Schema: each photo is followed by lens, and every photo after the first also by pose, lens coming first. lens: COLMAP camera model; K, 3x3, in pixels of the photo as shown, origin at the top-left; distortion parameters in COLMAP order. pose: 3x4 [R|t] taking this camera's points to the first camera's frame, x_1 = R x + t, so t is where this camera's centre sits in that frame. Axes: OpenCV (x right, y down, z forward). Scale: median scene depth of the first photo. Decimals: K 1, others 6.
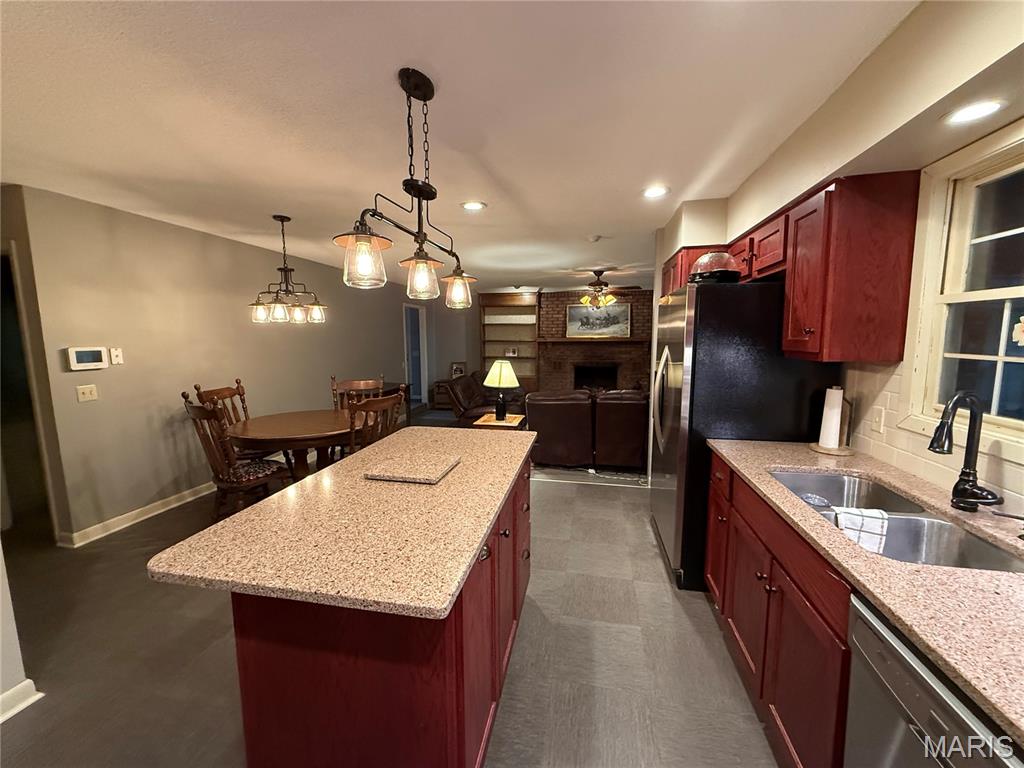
lens RADIAL K [[408.6, 0, 506.7], [0, 408.6, 382.2], [0, 0, 1]] dist [-0.003431, -0.000608]
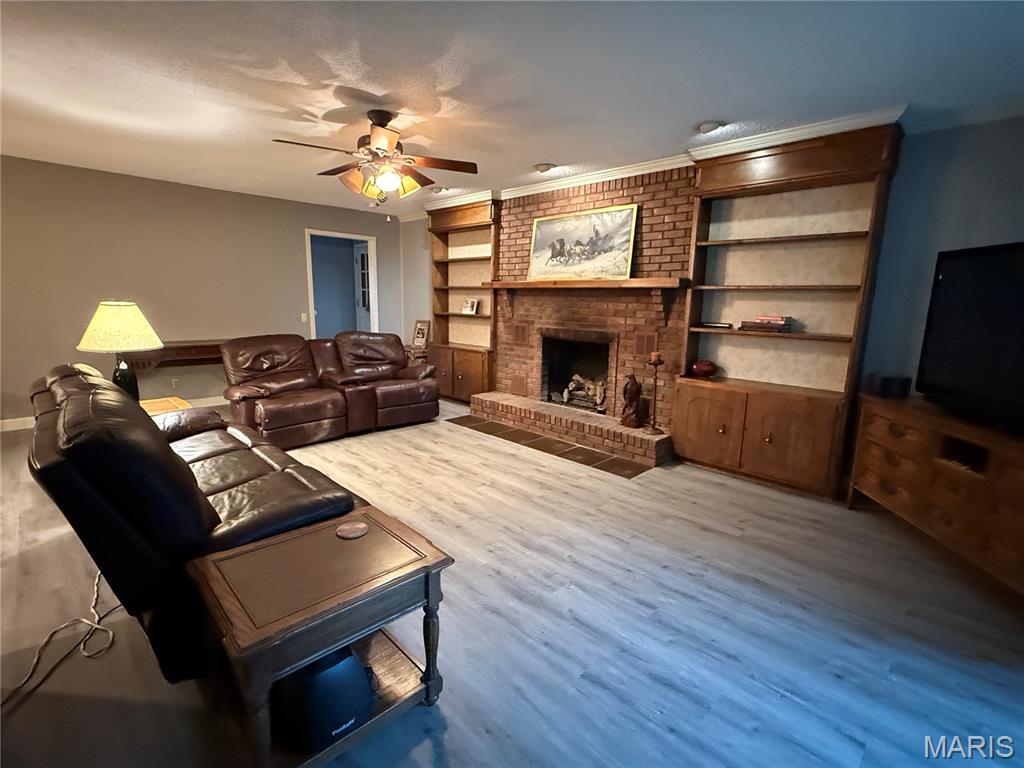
lens RADIAL K [[480.8, 0, 514.8], [0, 480.8, 384.2], [0, 0, 1]] dist [0.001984, 0.000071]
pose [[0.839560, 0.117423, -0.530425, 0.481259], [-0.084039, 0.992680, 0.086737, -0.028735], [0.536728, -0.028245, 0.843283, 0.457189]]
